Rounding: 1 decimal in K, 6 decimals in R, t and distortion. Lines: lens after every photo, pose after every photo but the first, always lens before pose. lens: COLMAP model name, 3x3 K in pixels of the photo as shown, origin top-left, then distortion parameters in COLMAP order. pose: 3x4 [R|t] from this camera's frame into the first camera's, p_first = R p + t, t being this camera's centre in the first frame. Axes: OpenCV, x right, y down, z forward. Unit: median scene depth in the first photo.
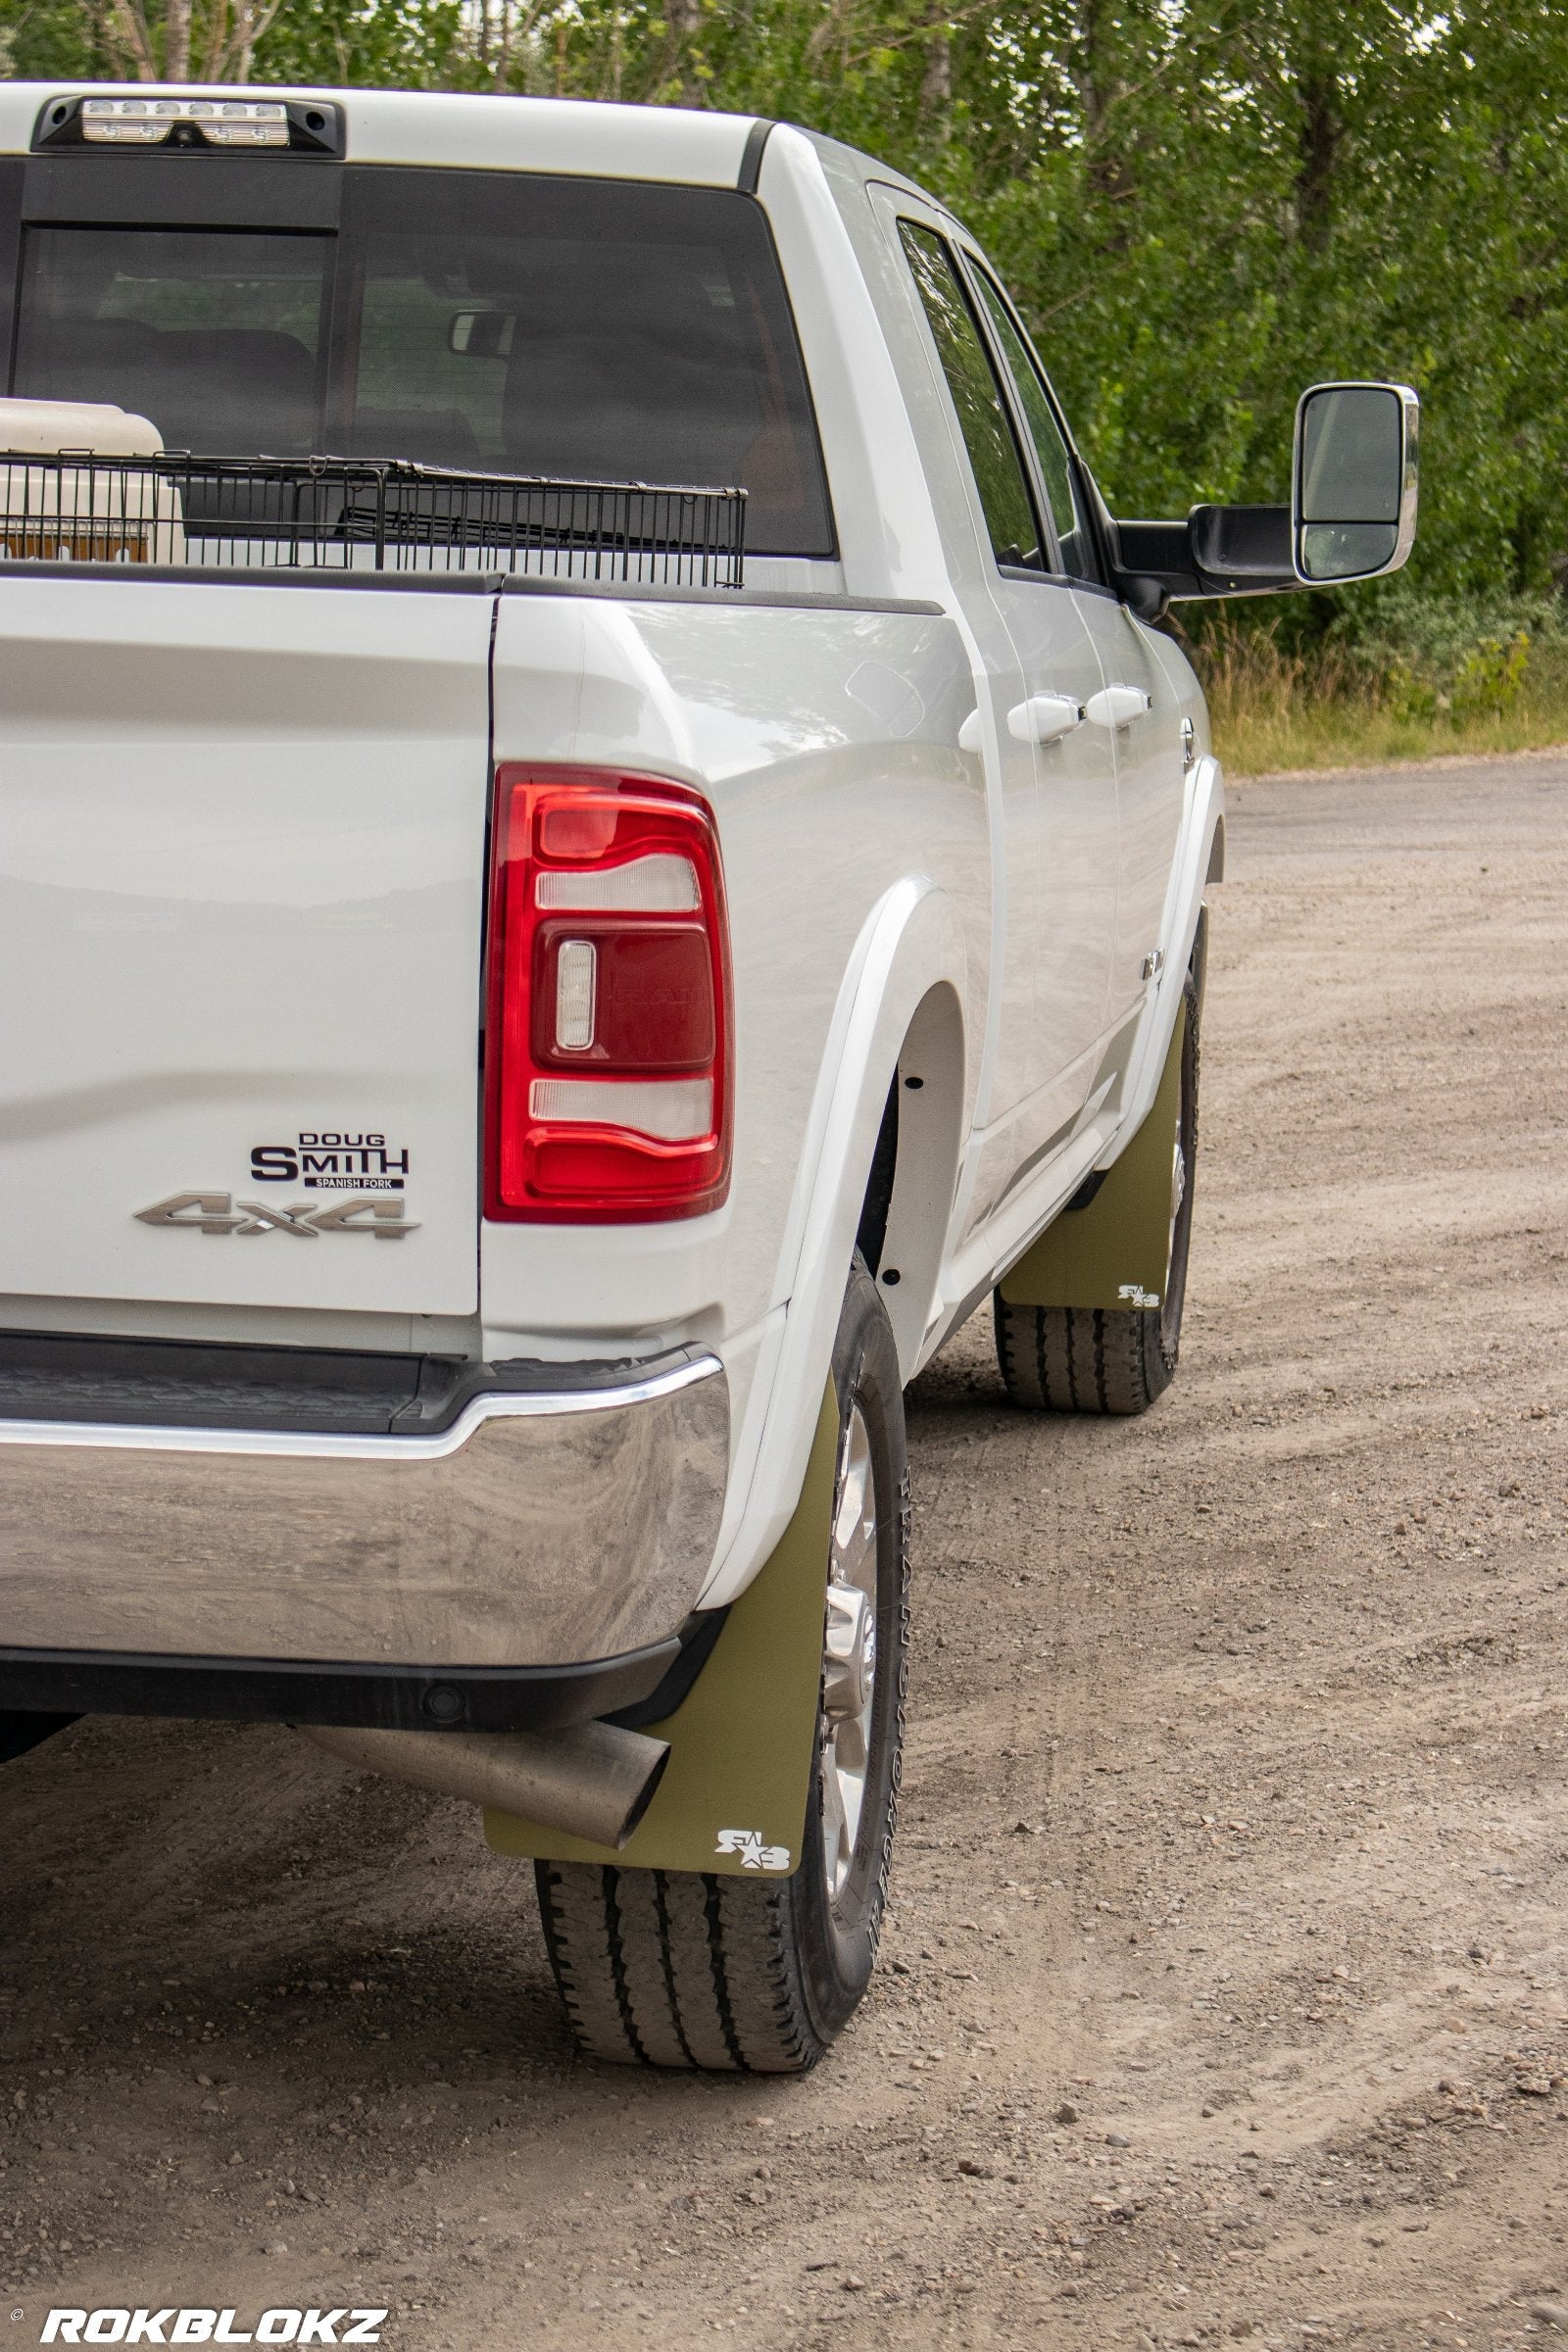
lens RADIAL K [[5649.8, 0, 784.0], [0, 5649.8, 1176.0], [0, 0, 1]] dist [0.023886, 0.737230]
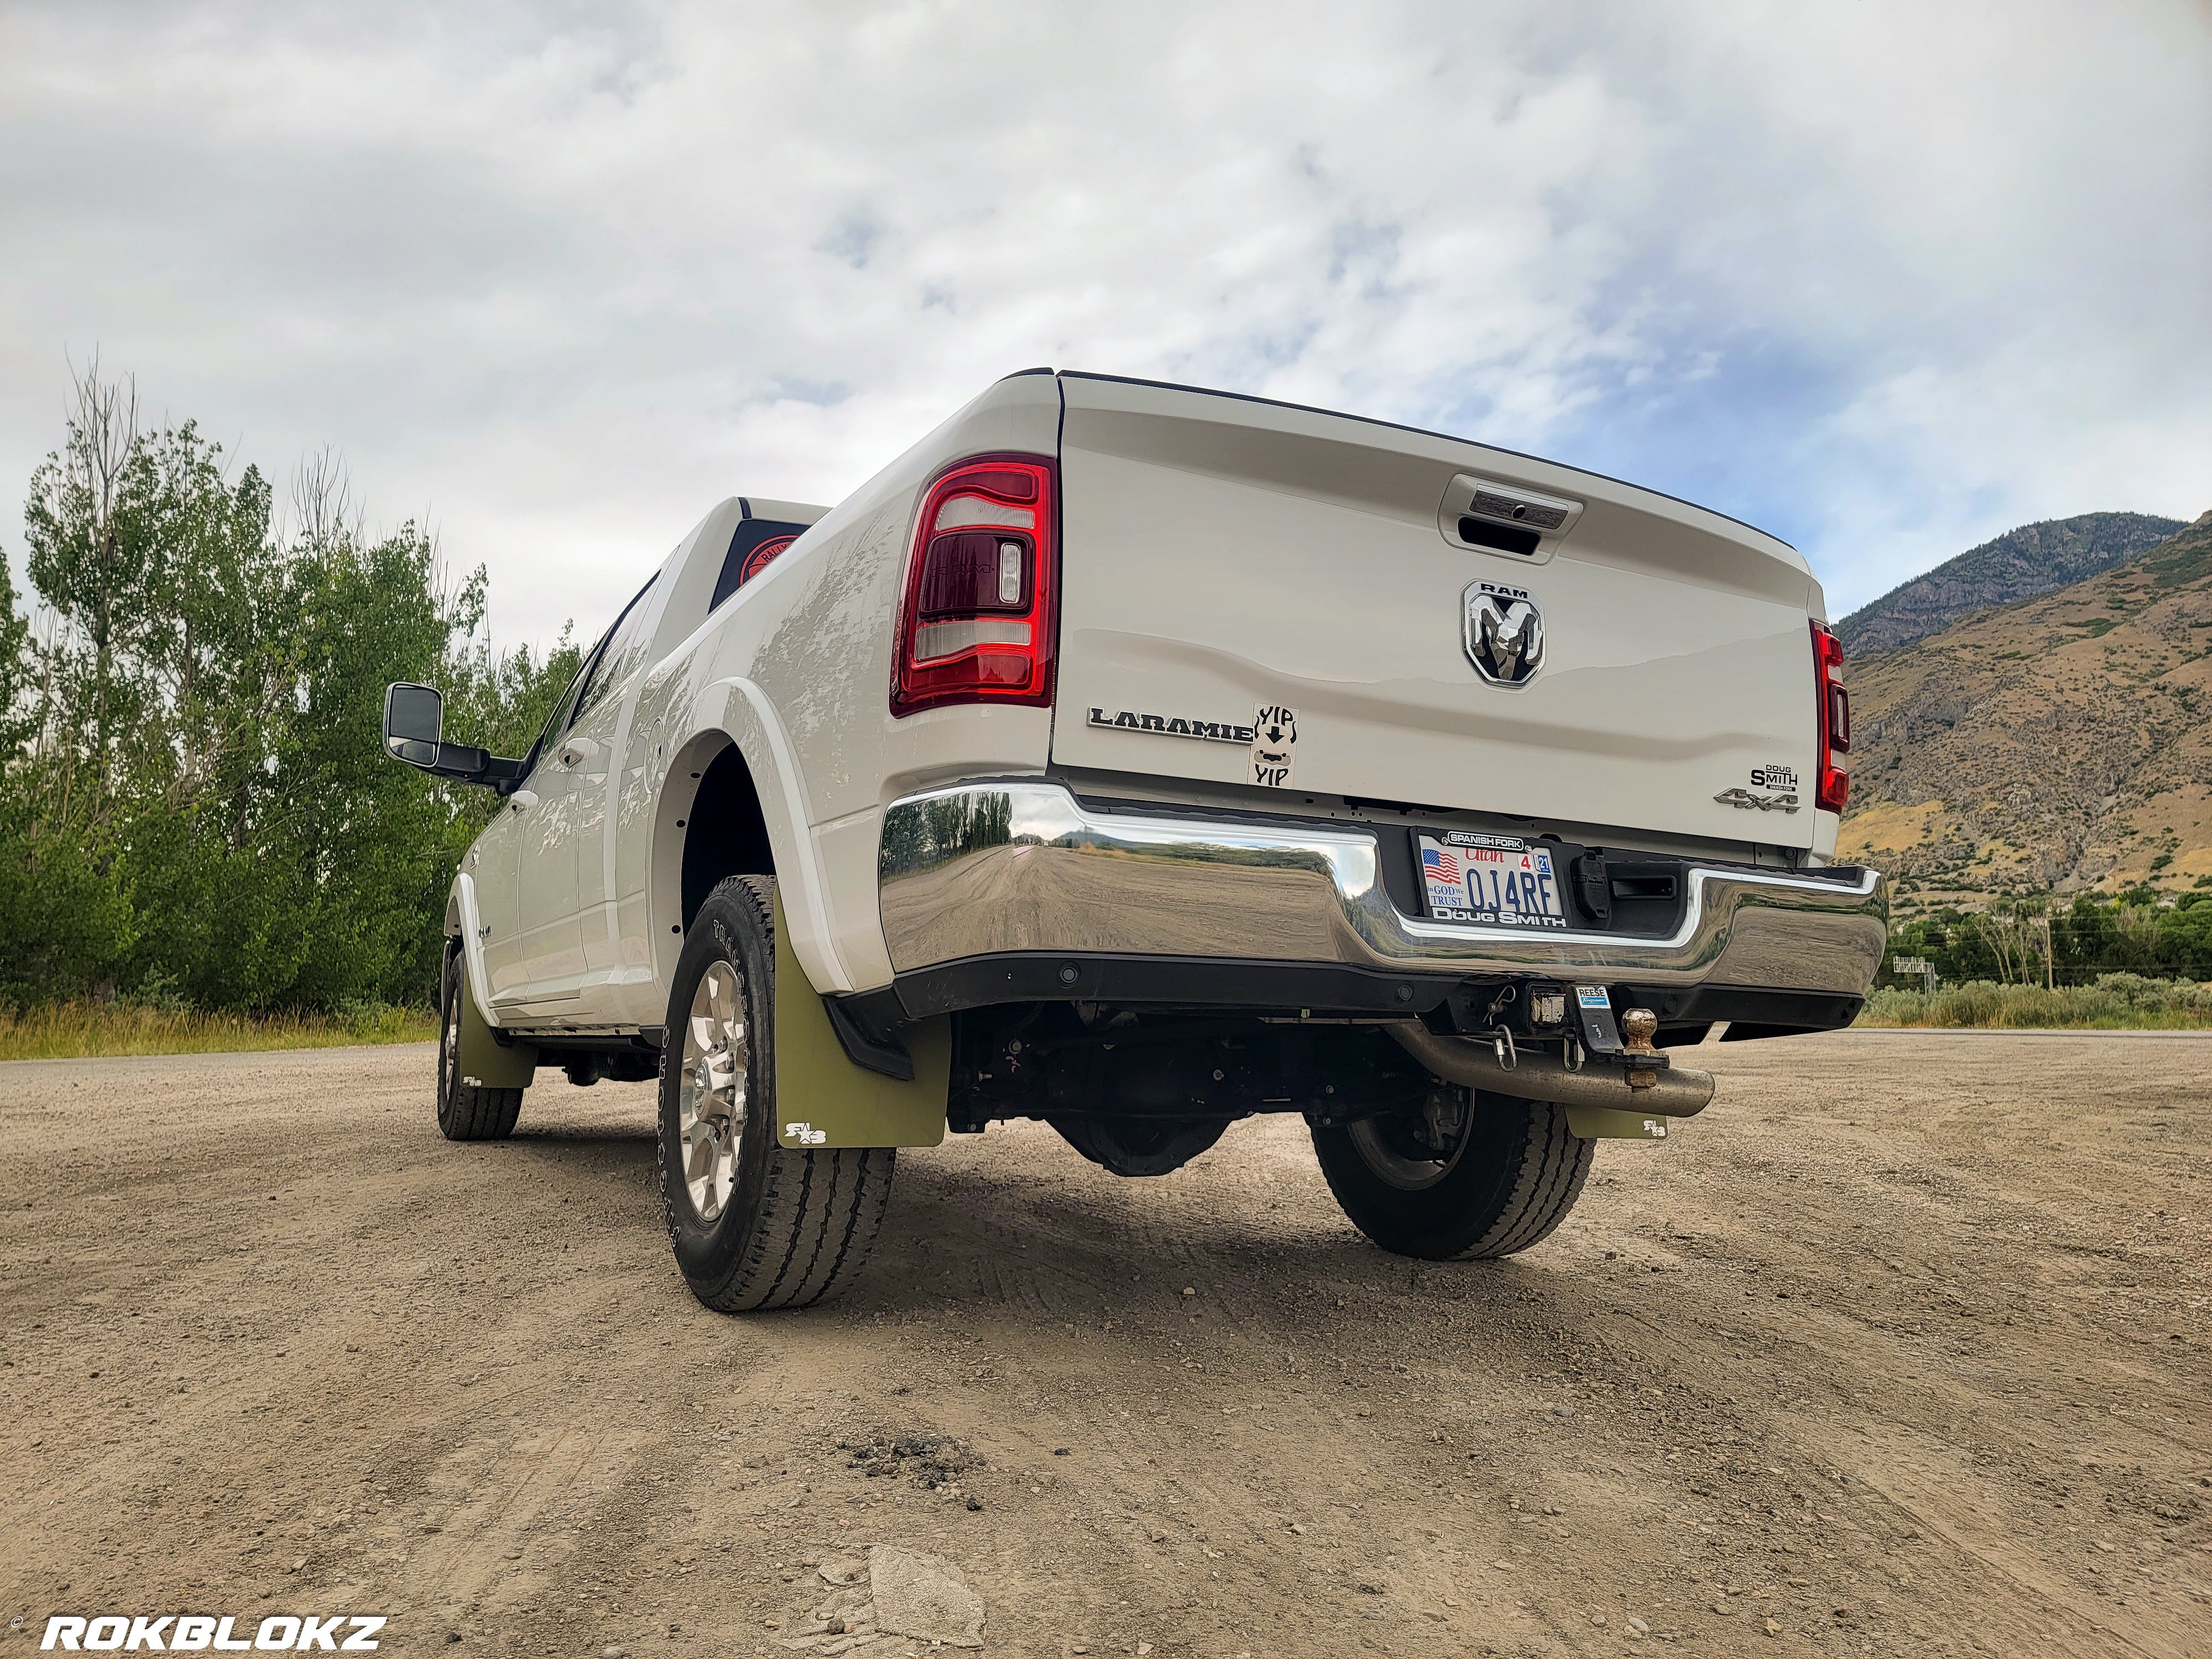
lens RADIAL K [[1543.8, 0, 1073.8], [0, 1543.8, 843.1], [0, 0, 1]] dist [0.091315, -0.061672]
pose [[0.801818, 0.062409, 0.594300, -0.474706], [0.073974, 0.976515, -0.202350, 0.090906], [-0.592972, 0.206211, 0.778371, 0.466226]]
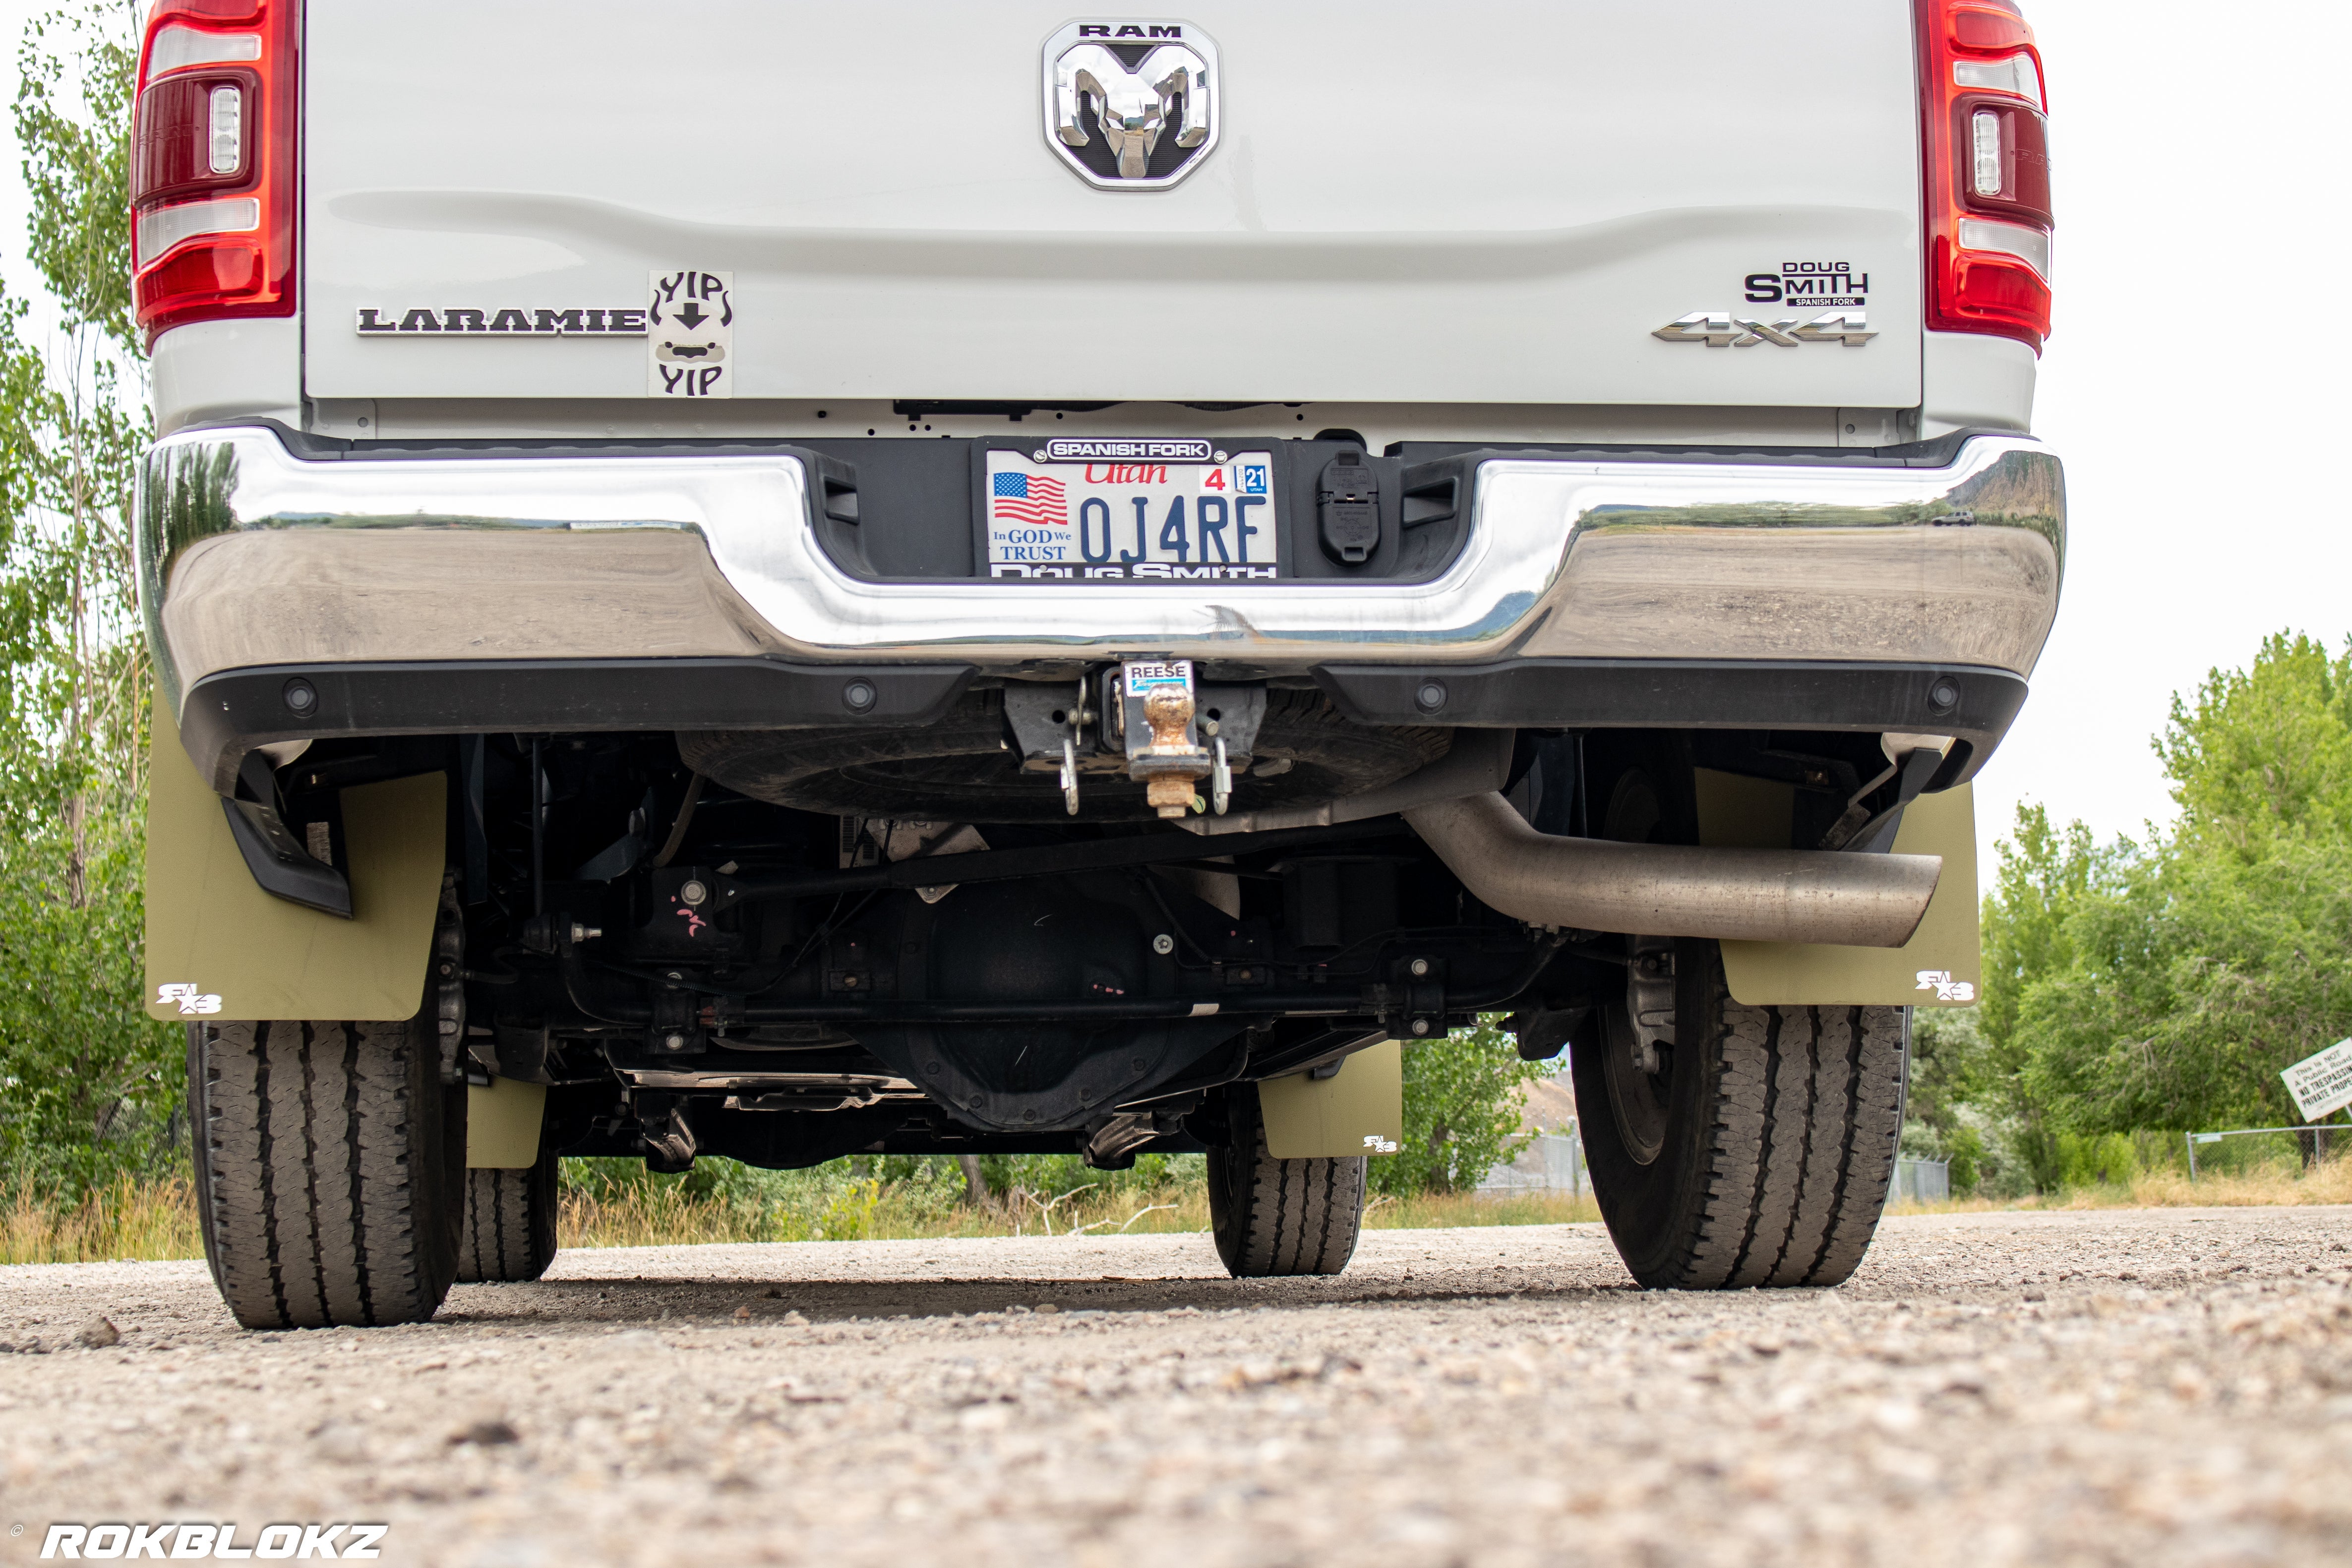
lens RADIAL K [[4371.5, 0, 1176.0], [0, 4371.5, 784.0], [0, 0, 1]] dist [-0.023458, 0.510790]
pose [[0.965009, -0.015544, 0.261756, -0.326157], [0.075286, 0.972636, -0.219797, 0.213356], [-0.251177, 0.231813, 0.939773, 0.099378]]
